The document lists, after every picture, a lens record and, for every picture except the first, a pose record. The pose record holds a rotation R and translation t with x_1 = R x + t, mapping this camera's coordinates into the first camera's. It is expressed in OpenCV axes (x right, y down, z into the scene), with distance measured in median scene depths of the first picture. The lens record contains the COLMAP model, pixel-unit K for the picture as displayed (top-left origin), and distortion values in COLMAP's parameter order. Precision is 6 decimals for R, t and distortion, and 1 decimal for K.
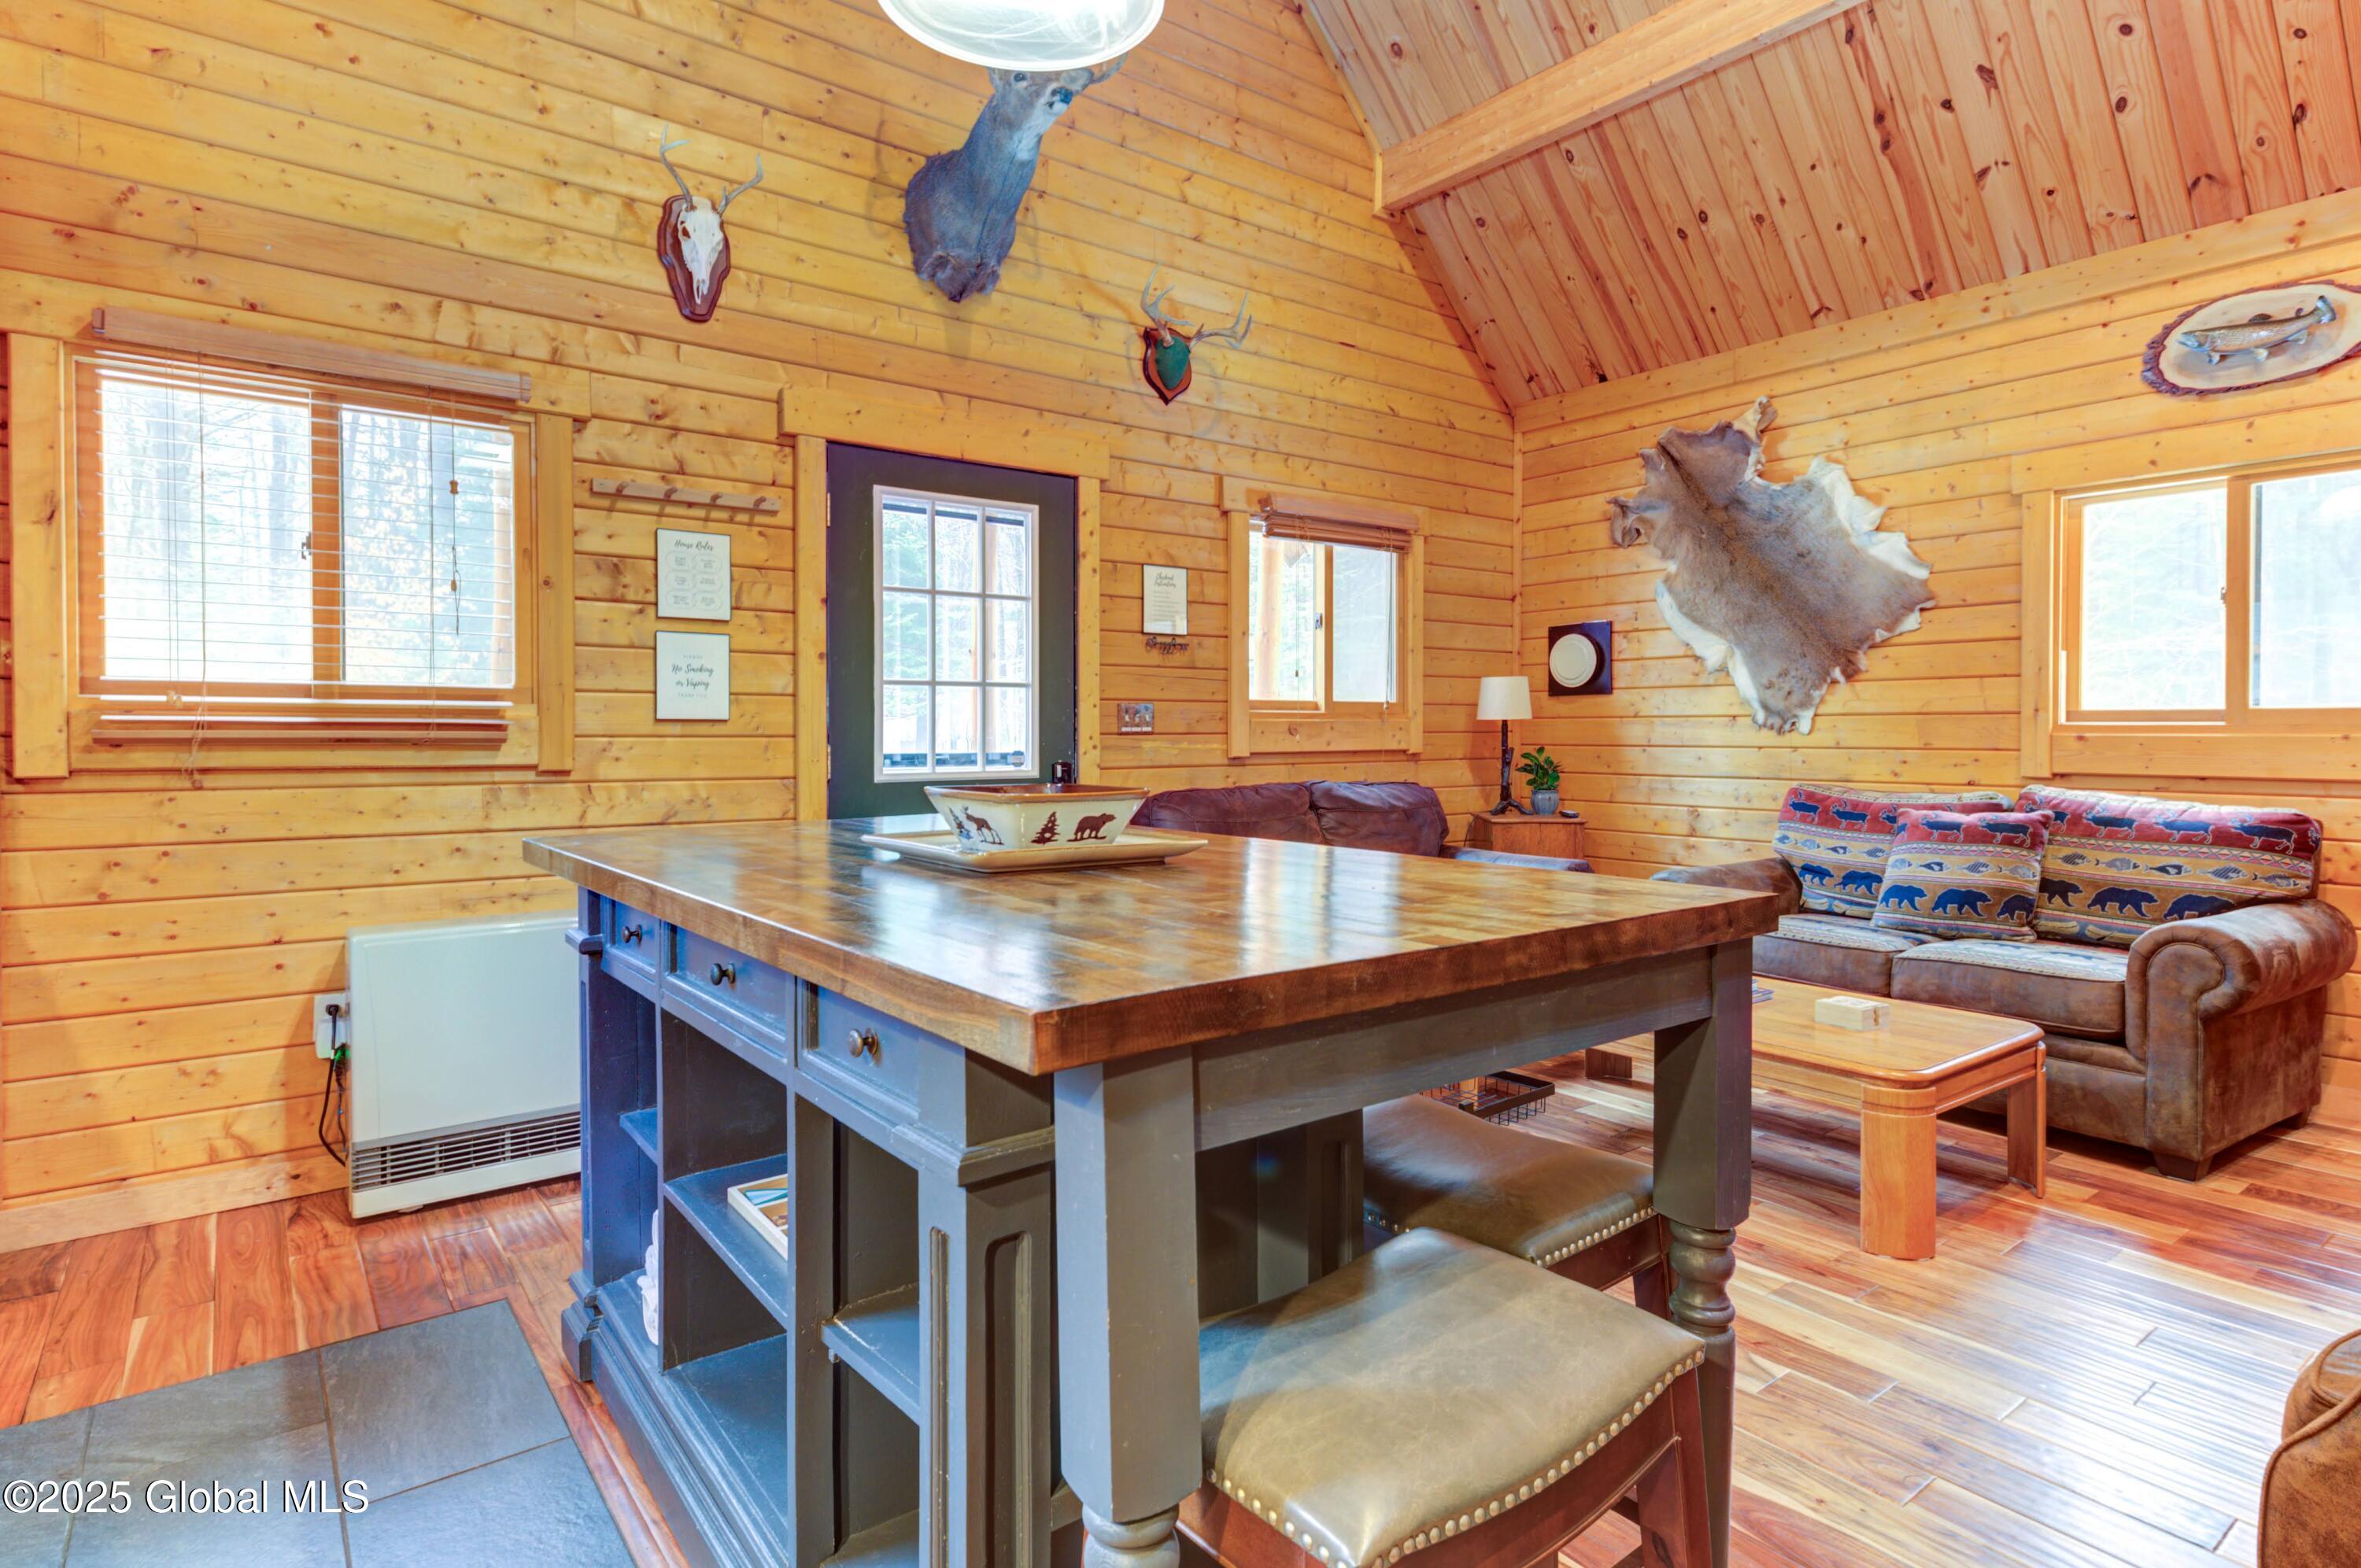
lens RADIAL K [[1247.6, 0, 1209.6], [0, 1247.6, 749.9], [0, 0, 1]] dist [0.018753, -0.007657]
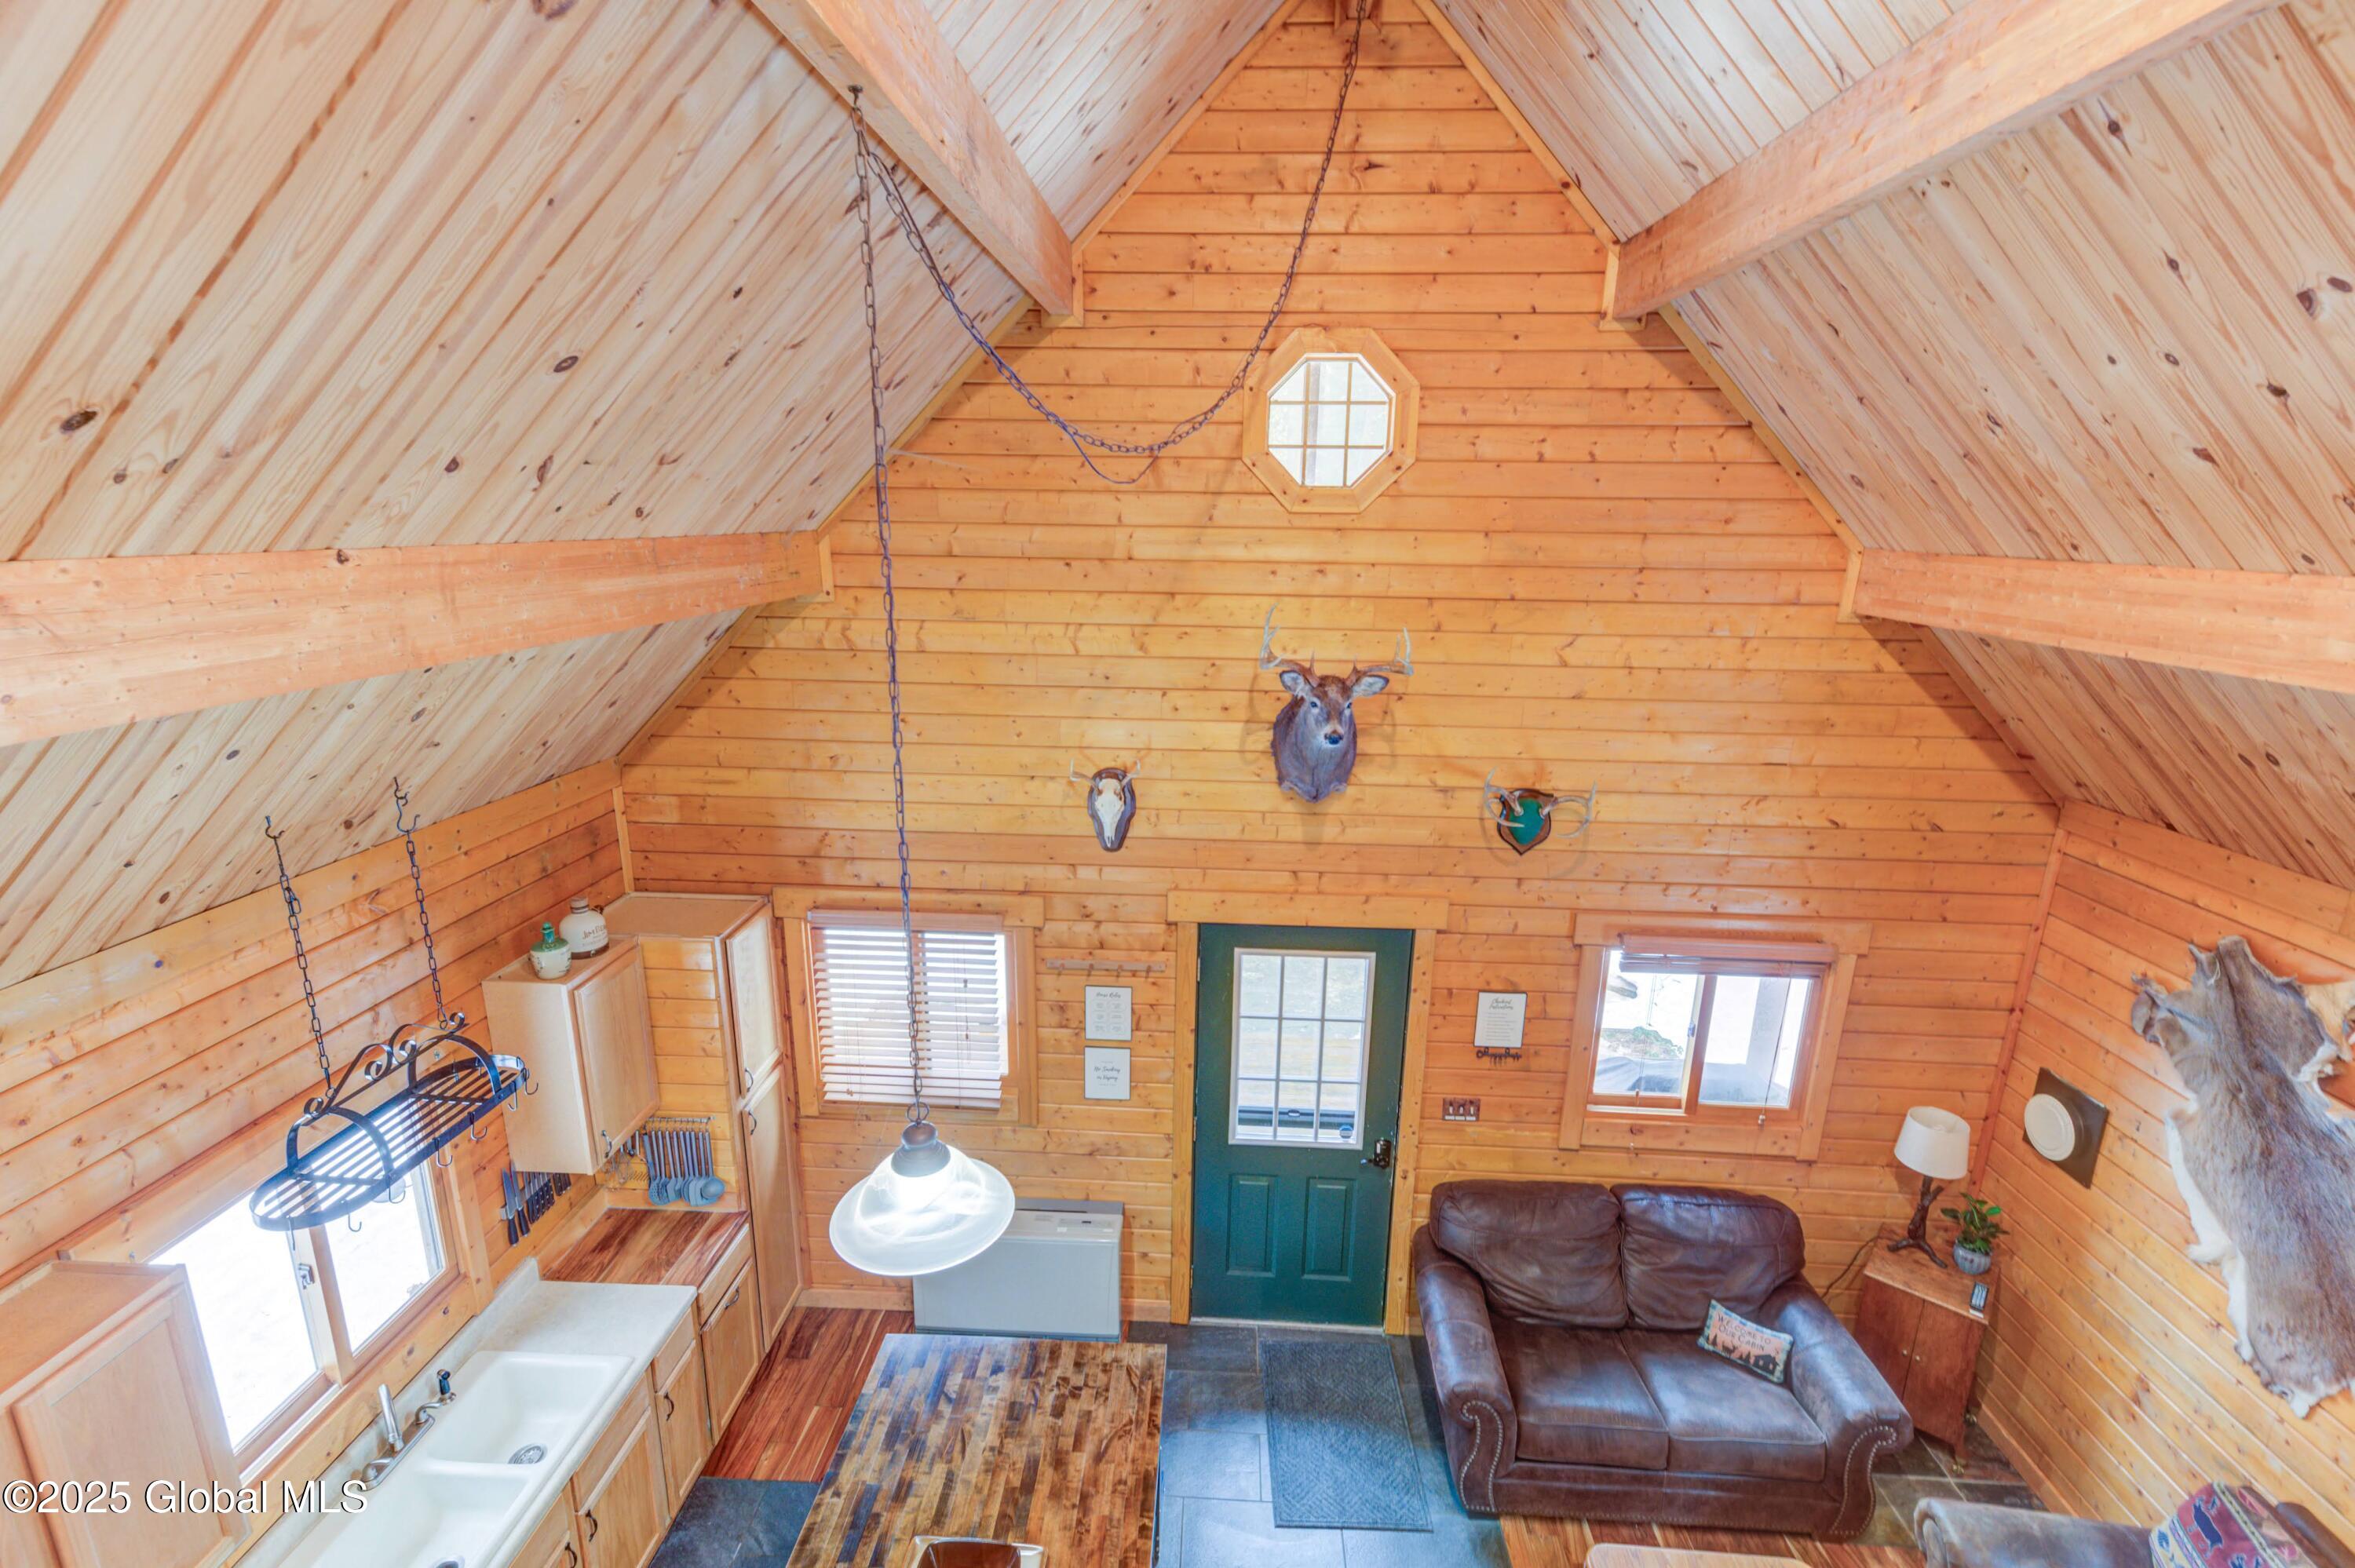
lens RADIAL K [[1104.6, 0, 1176.9], [0, 1104.6, 761.2], [0, 0, 1]] dist [0.029899, -0.005975]
pose [[0.750149, 0.183506, -0.635296, 0.359364], [-0.023030, 0.967391, 0.252239, -0.622323], [0.660867, -0.174586, 0.729914, 0.103503]]
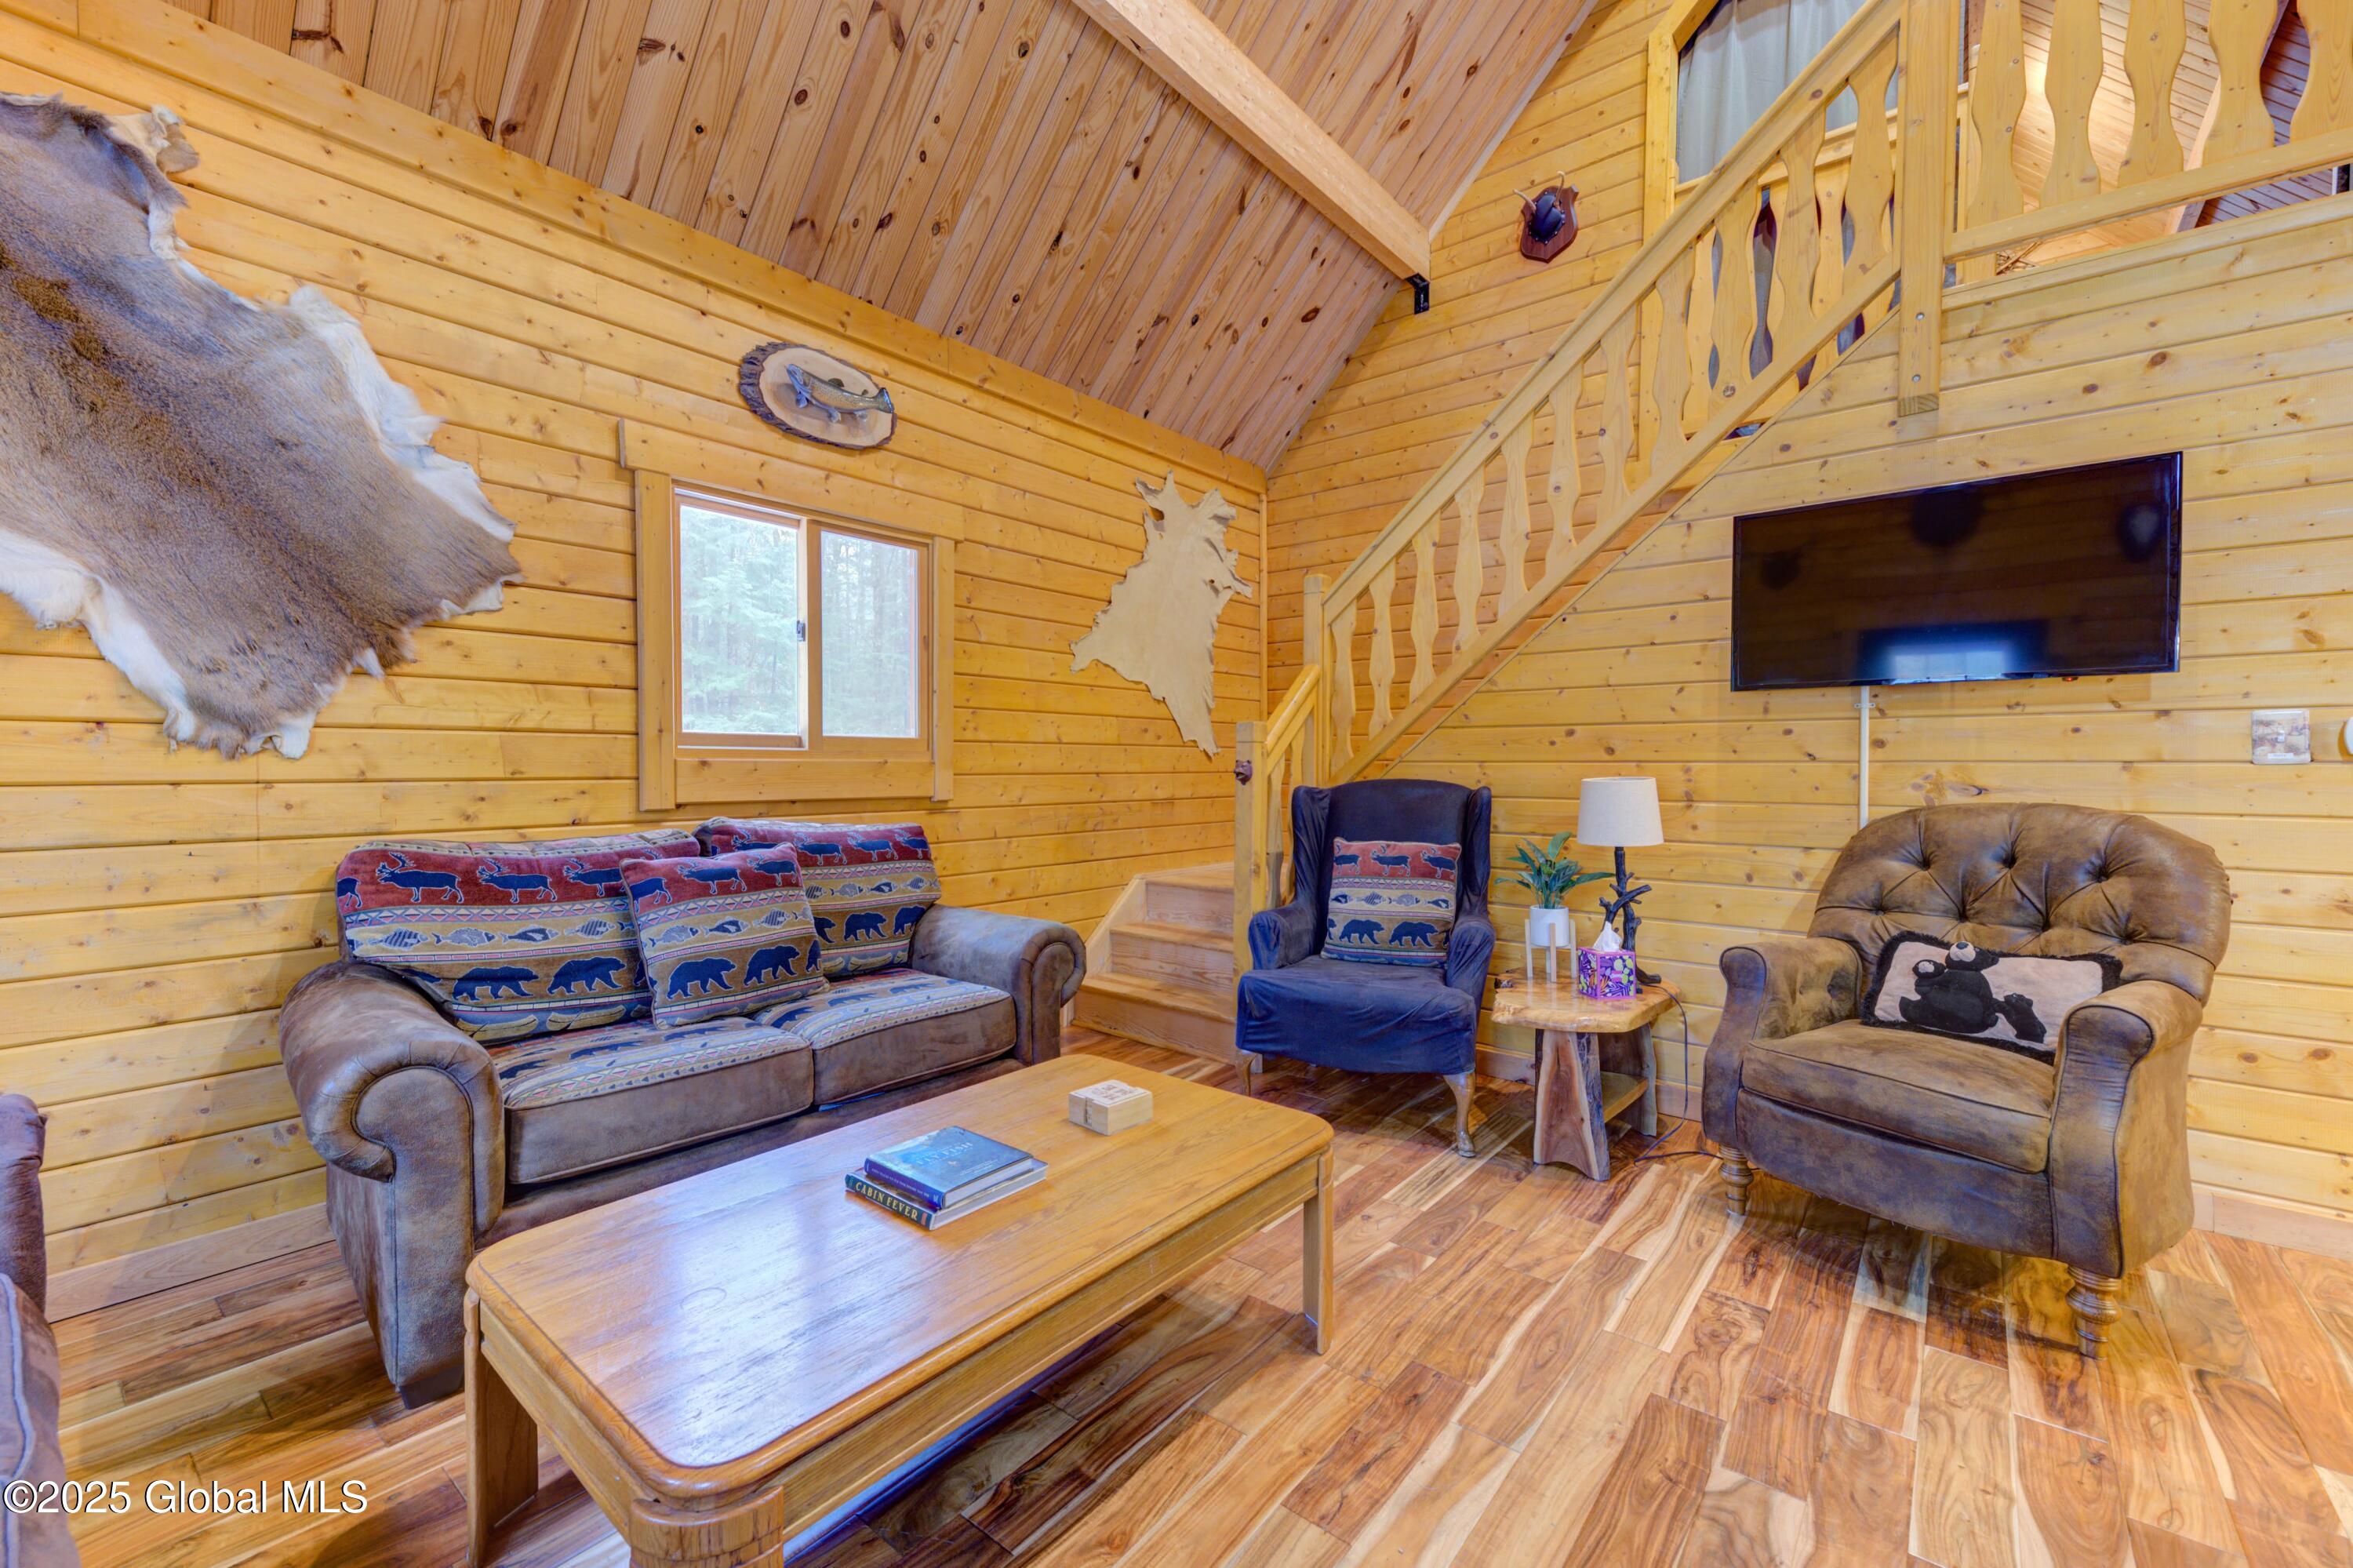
lens RADIAL K [[988.7, 0, 1181.9], [0, 988.7, 778.6], [0, 0, 1]] dist [0.022085, -0.001845]
pose [[-0.223593, -0.025128, 0.974359, -0.079776], [0.004003, 0.999636, 0.026698, -0.014845], [-0.974674, 0.009870, -0.223411, 0.775806]]
